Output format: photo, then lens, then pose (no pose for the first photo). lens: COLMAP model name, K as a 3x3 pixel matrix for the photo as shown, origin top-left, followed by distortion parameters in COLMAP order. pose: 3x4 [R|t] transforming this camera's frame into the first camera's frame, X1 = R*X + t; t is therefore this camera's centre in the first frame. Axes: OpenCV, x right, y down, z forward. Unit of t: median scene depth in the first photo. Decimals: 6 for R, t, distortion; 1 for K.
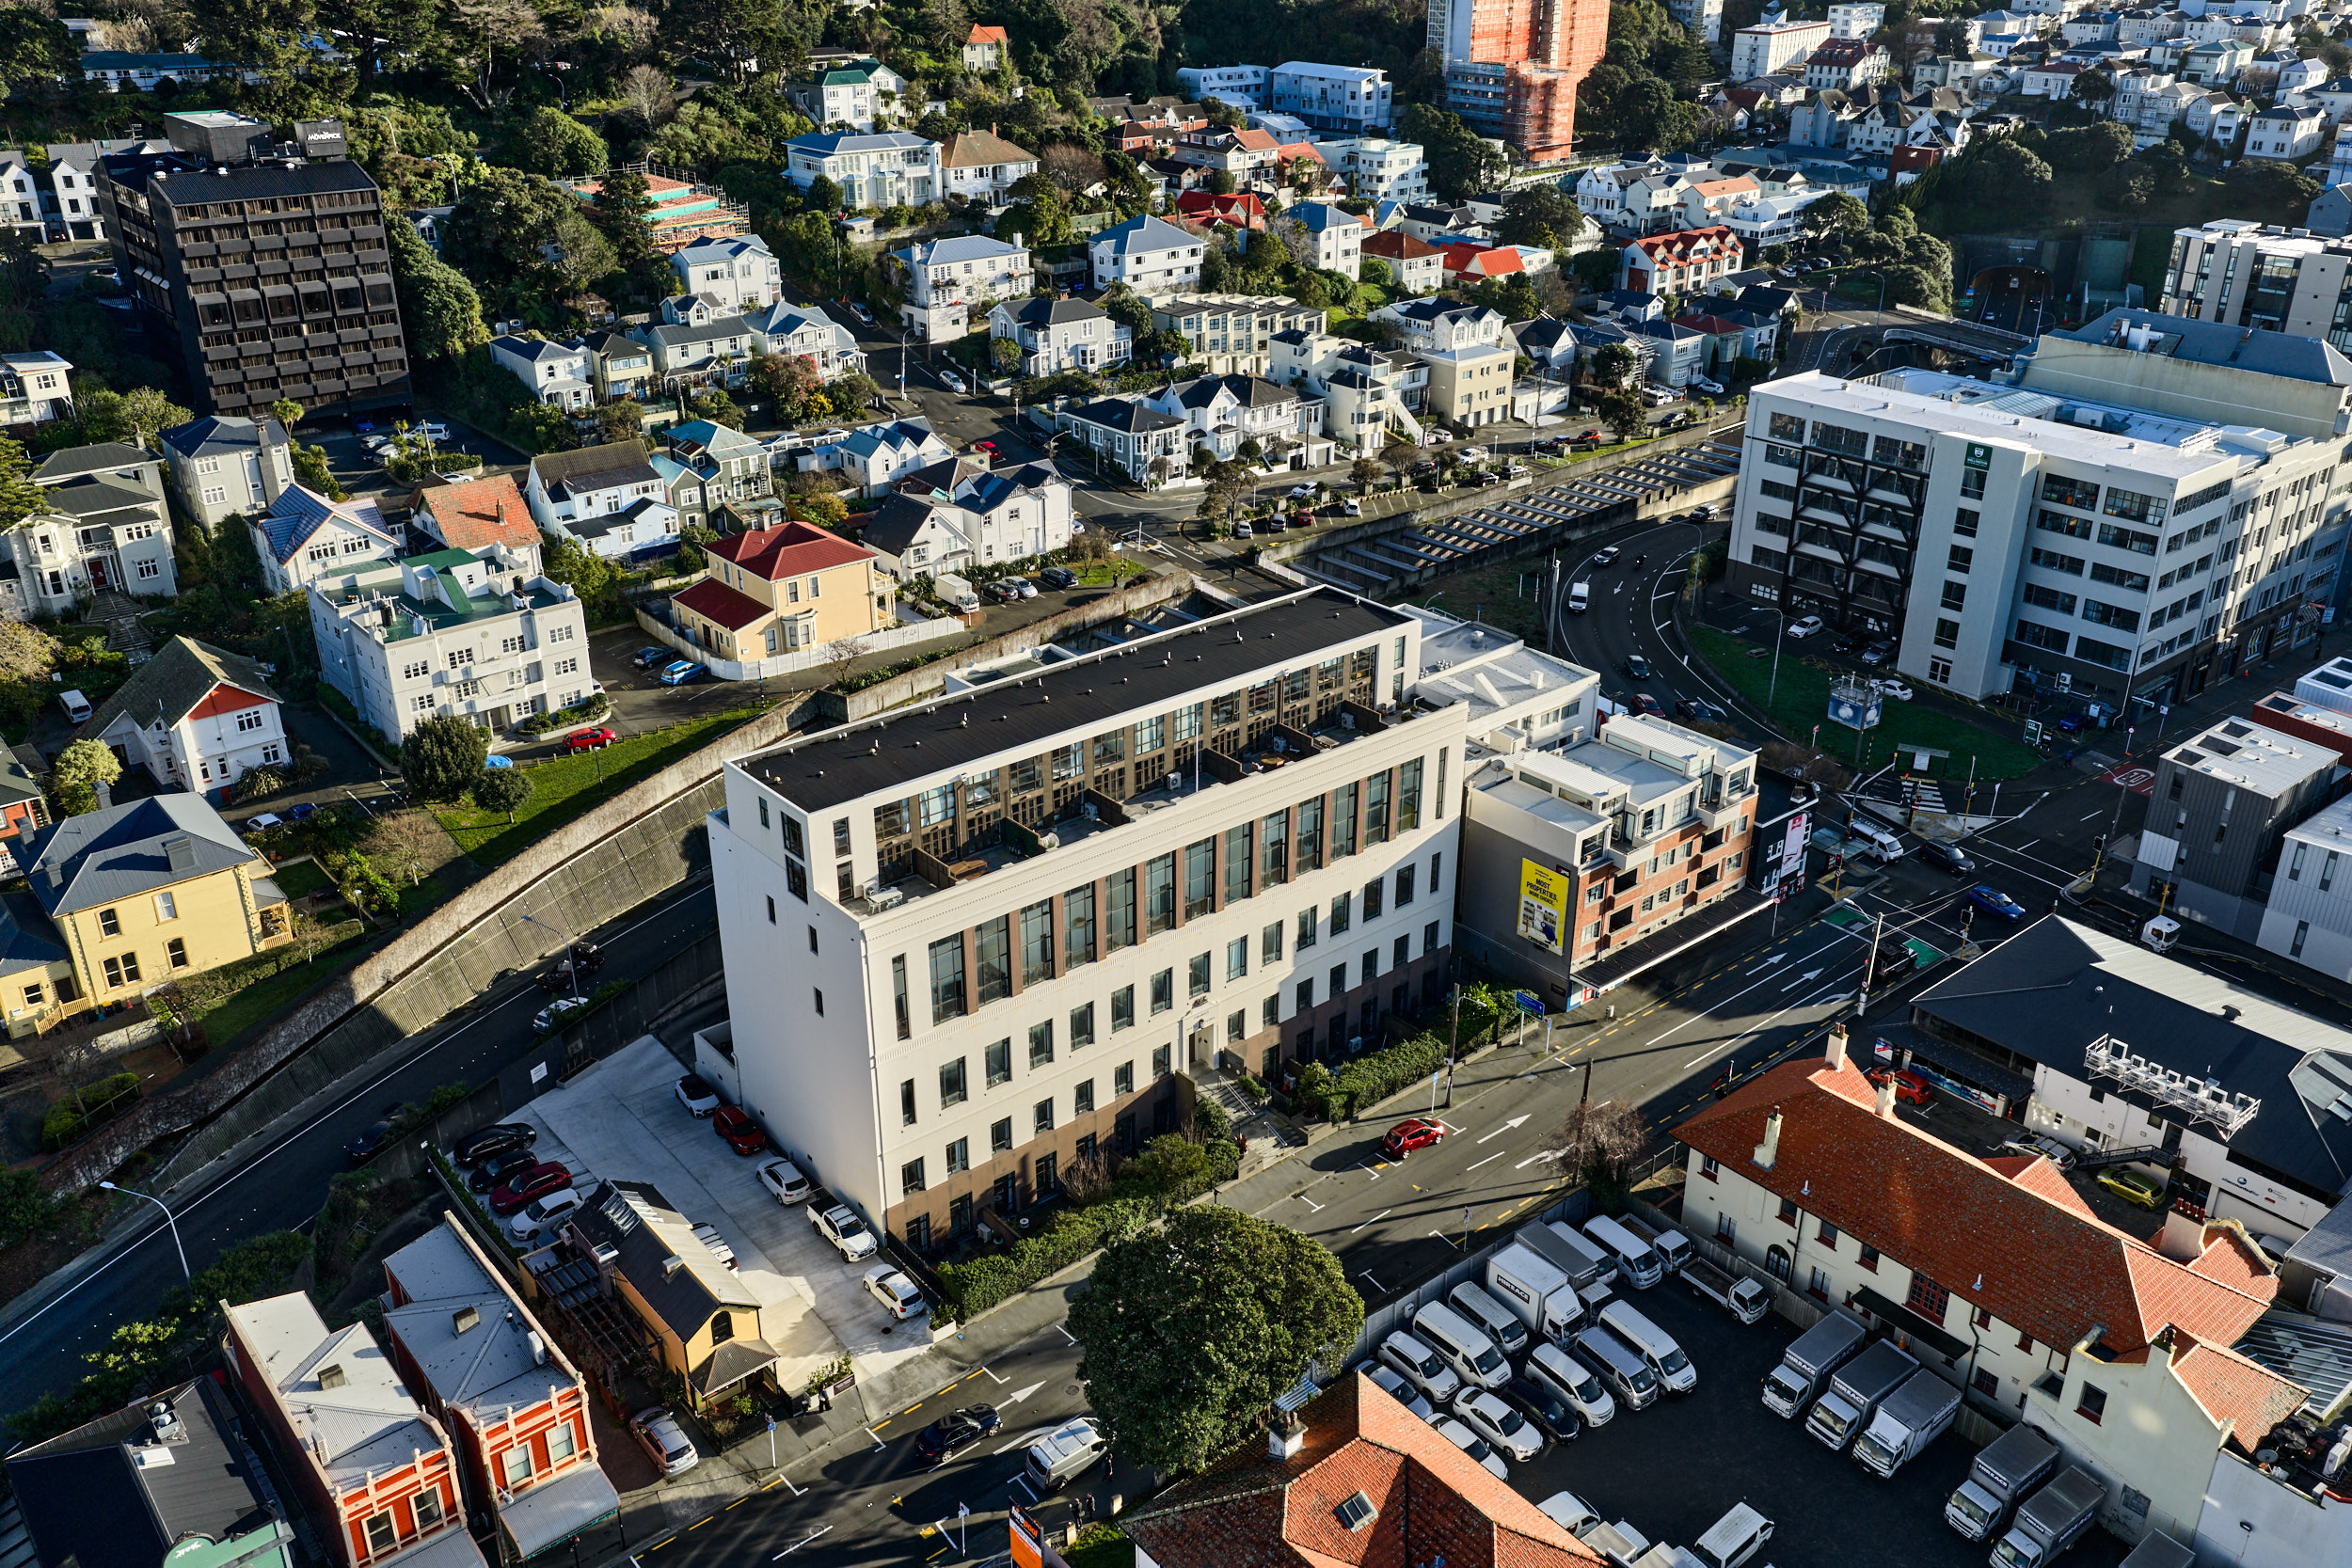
lens RADIAL K [[1913.3, 0, 1176.0], [0, 1913.3, 784.0], [0, 0, 1]] dist [0.015095, 0.000731]
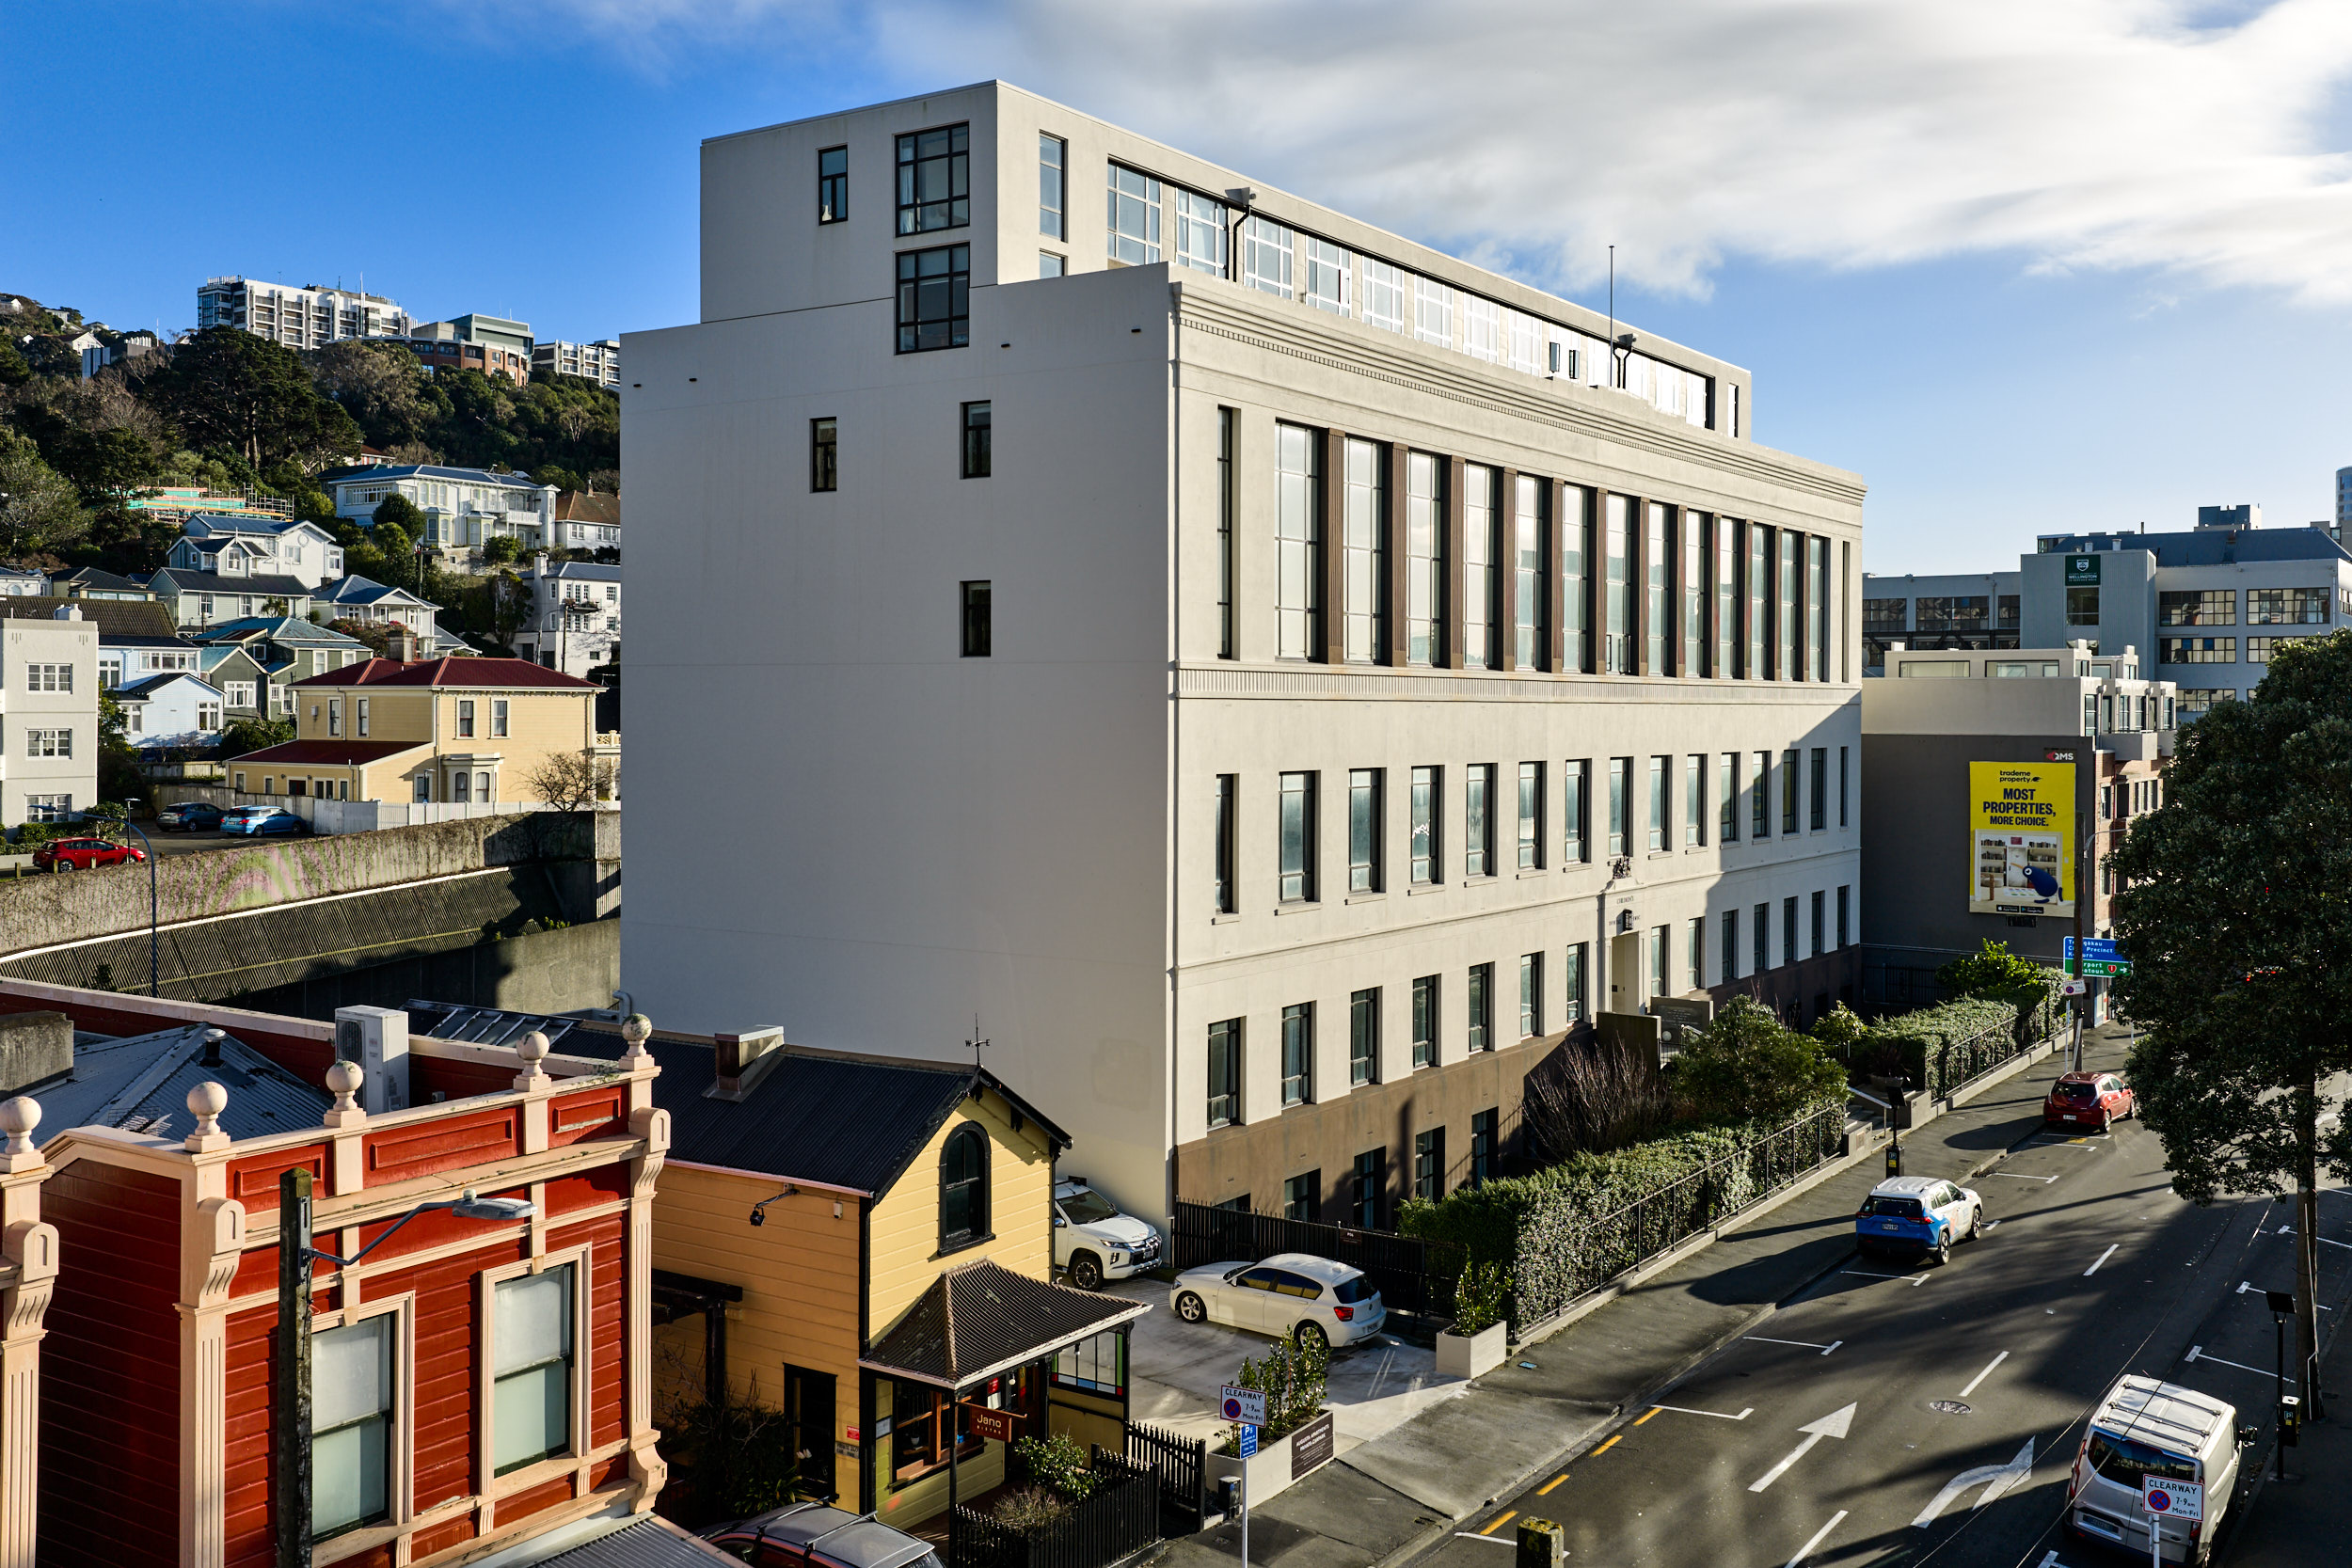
lens RADIAL K [[2020.1, 0, 1180.1], [0, 2020.1, 843.3], [0, 0, 1]] dist [0.023622, -0.002555]
pose [[0.956951, 0.003441, 0.290228, -0.235099], [0.116328, 0.911558, -0.394372, 0.287387], [-0.265917, 0.411156, 0.871917, 0.563506]]
